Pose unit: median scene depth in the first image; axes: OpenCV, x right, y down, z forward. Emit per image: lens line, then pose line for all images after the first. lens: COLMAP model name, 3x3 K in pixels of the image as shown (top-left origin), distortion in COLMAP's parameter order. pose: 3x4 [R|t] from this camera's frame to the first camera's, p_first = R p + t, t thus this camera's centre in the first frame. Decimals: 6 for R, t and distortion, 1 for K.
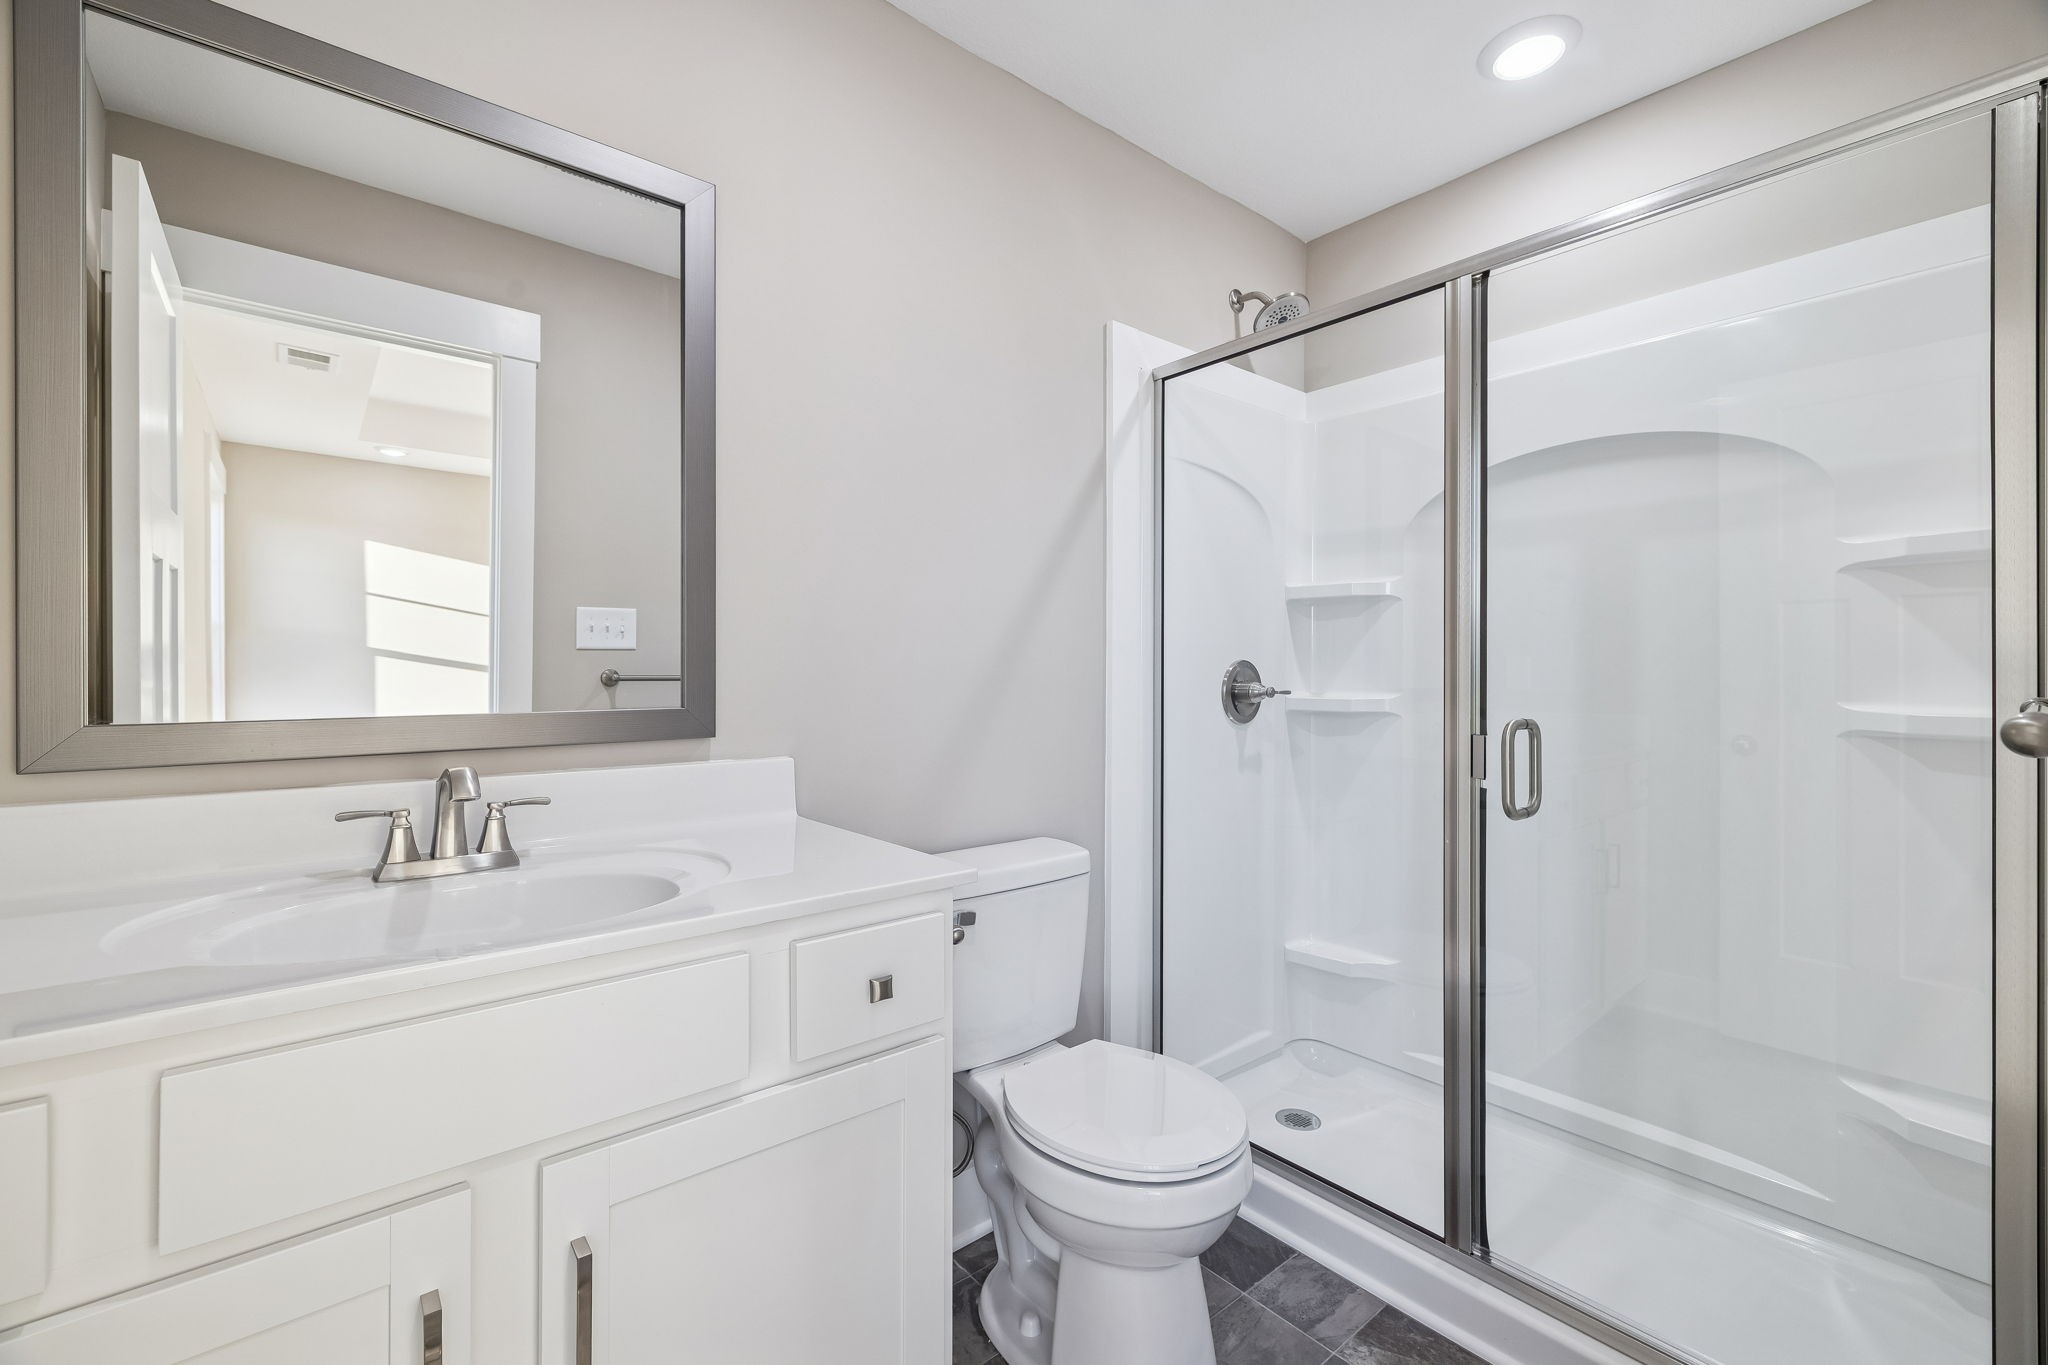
lens RADIAL K [[867.0, 0, 1024.1], [0, 867.0, 671.3], [0, 0, 1]] dist [0.003971, 0.000242]
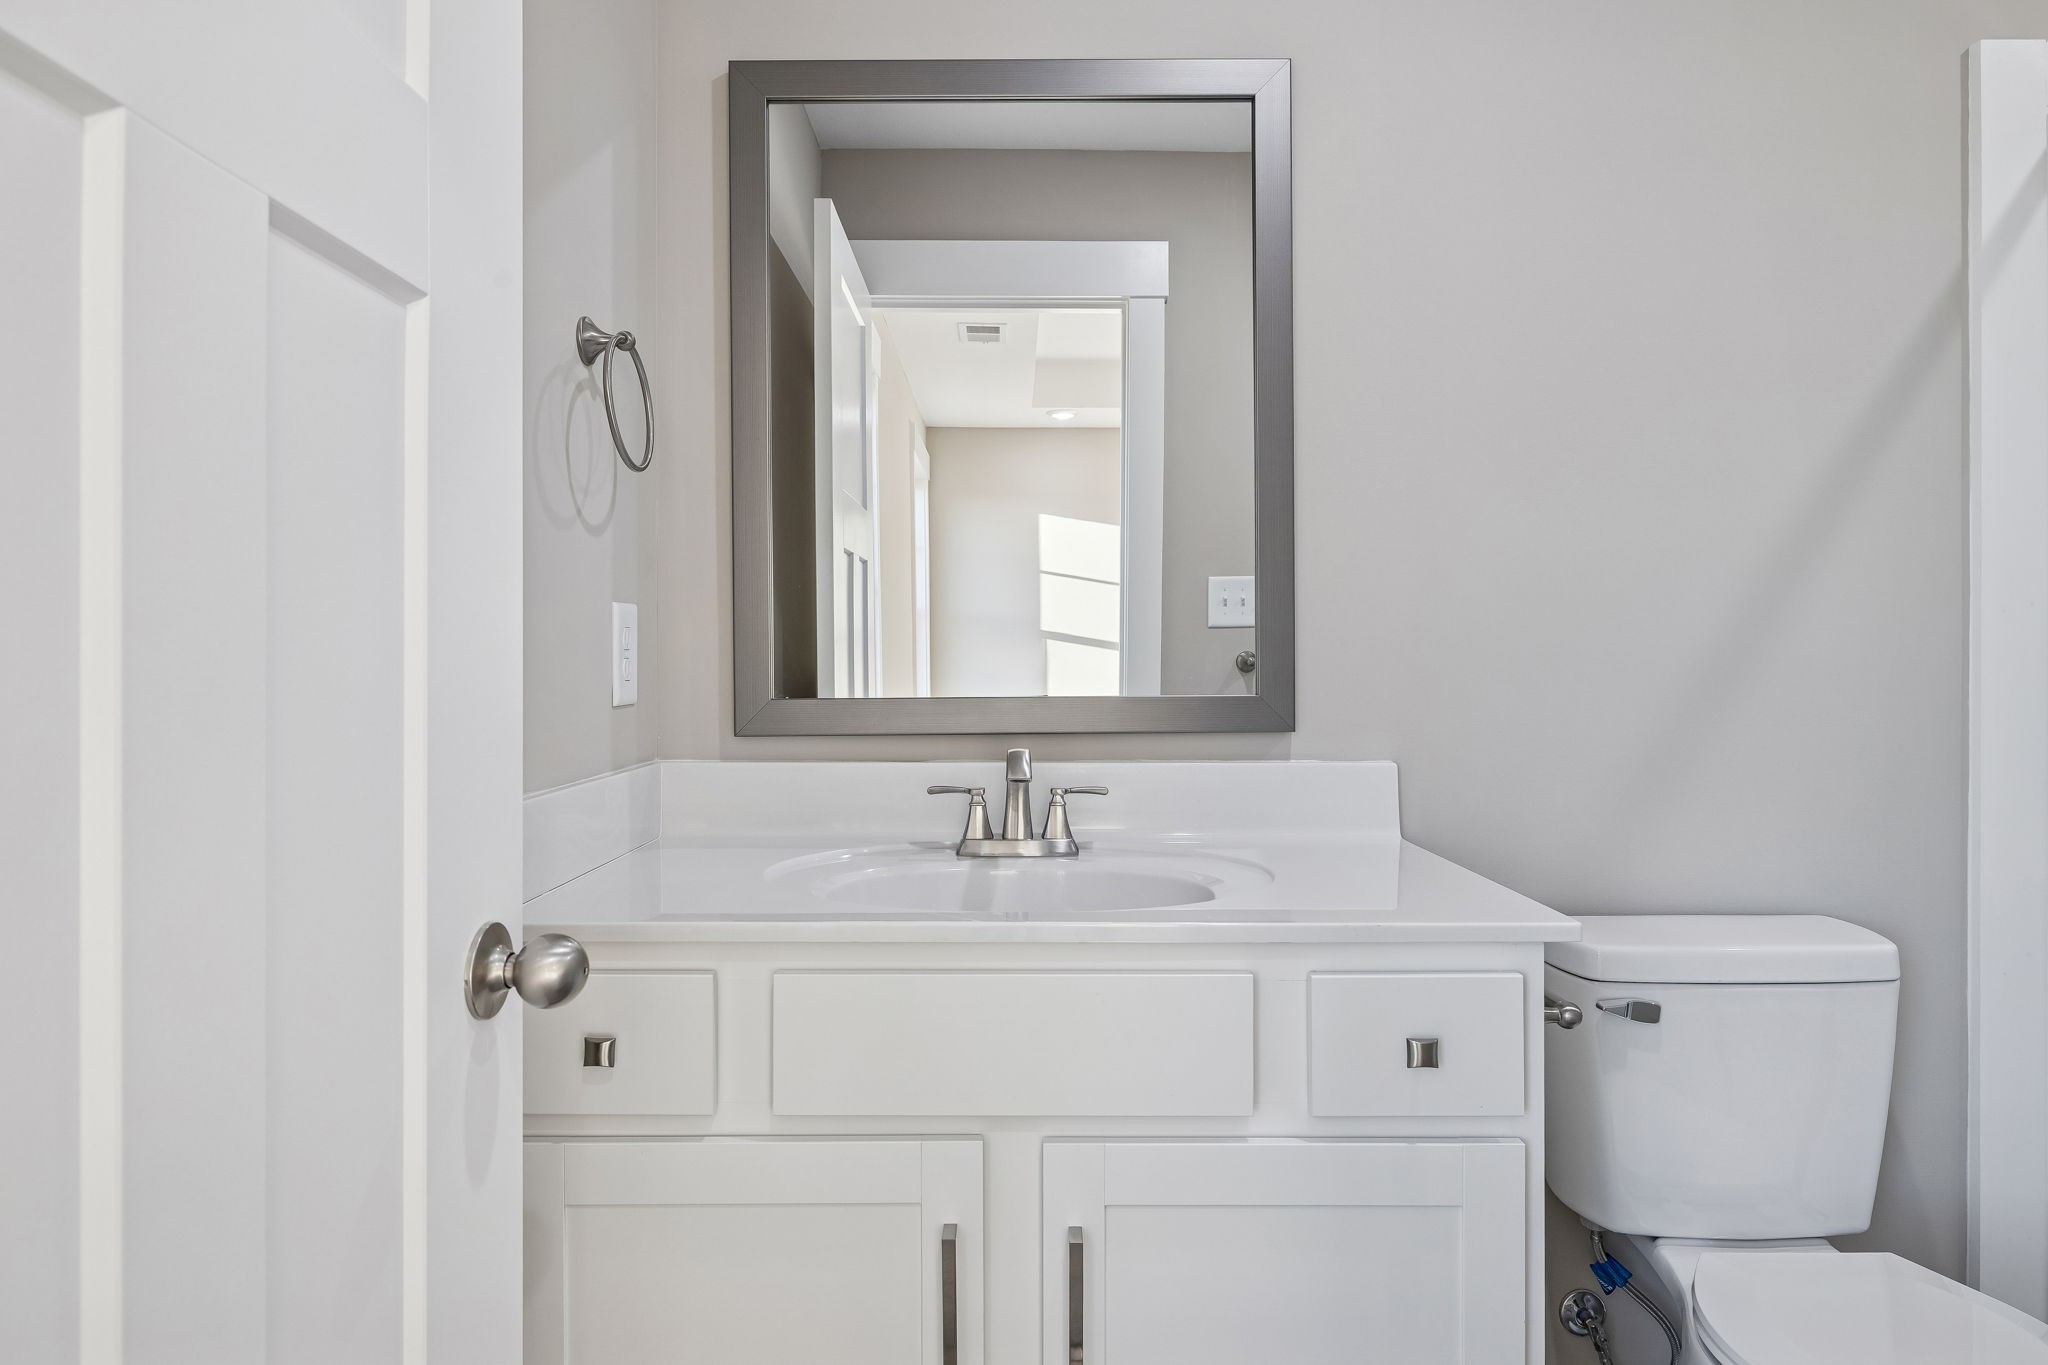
lens RADIAL K [[1235.8, 0, 1024.9], [0, 1235.8, 664.0], [0, 0, 1]] dist [-0.000207, 0.002184]
pose [[0.768990, -0.000011, -0.639261, 0.185631], [0.004251, 0.999978, 0.005096, 0.004884], [0.639247, -0.006636, 0.768973, -0.058749]]
